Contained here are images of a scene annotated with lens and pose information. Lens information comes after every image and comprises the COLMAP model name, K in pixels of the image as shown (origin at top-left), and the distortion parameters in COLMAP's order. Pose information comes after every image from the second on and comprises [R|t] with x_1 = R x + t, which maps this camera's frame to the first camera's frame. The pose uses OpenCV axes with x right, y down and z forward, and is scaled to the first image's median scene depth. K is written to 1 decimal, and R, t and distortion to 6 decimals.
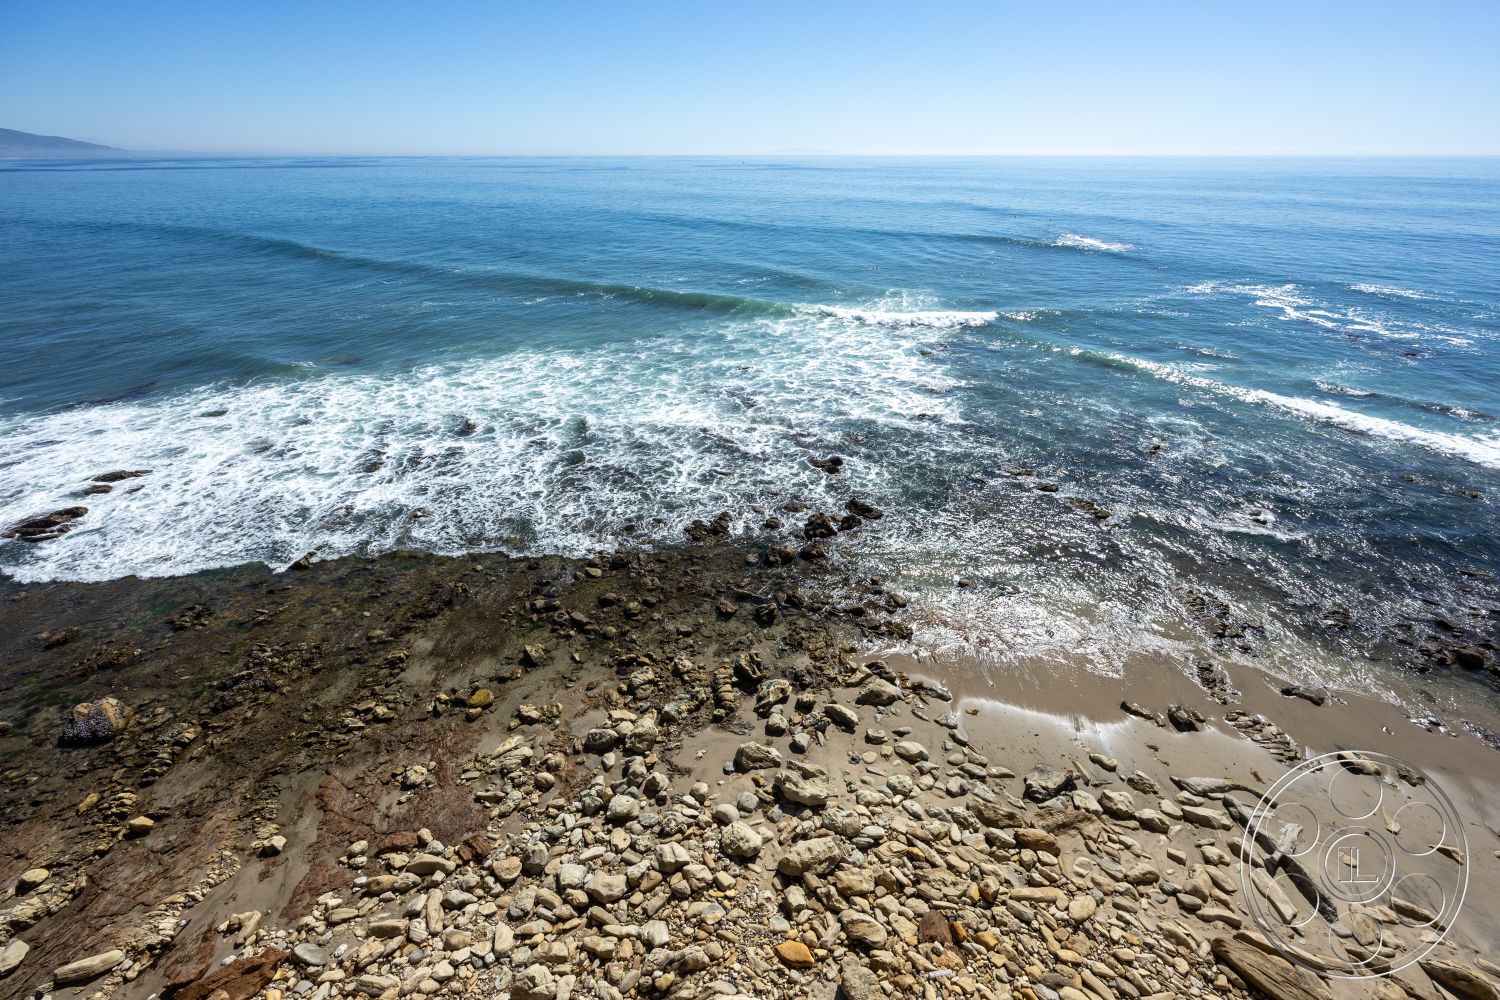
lens RADIAL K [[614.7, 0, 750.0], [0, 614.7, 500.0], [0, 0, 1]] dist [-0.001761, 0.000133]
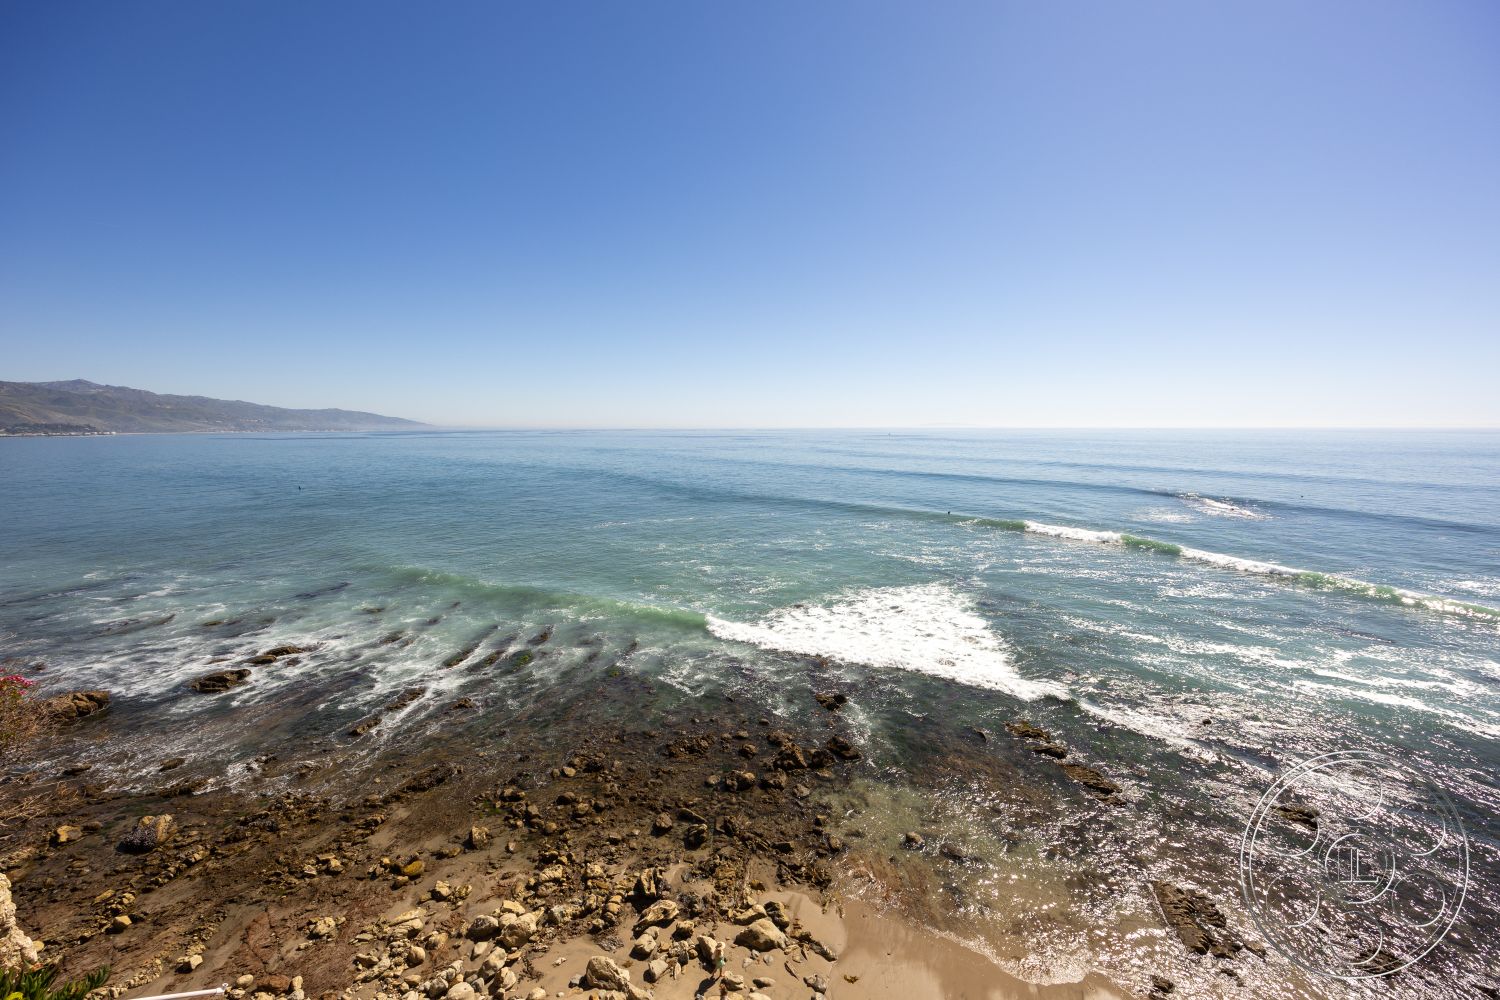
lens RADIAL K [[625.0, 0, 750.0], [0, 625.0, 500.0], [0, 0, 1]] dist [0.000970, -0.000348]
pose [[0.964567, 0.025554, -0.262599, 0.523567], [-0.124633, 0.921383, -0.368131, 0.067757], [0.232547, 0.387816, 0.891920, -0.134986]]
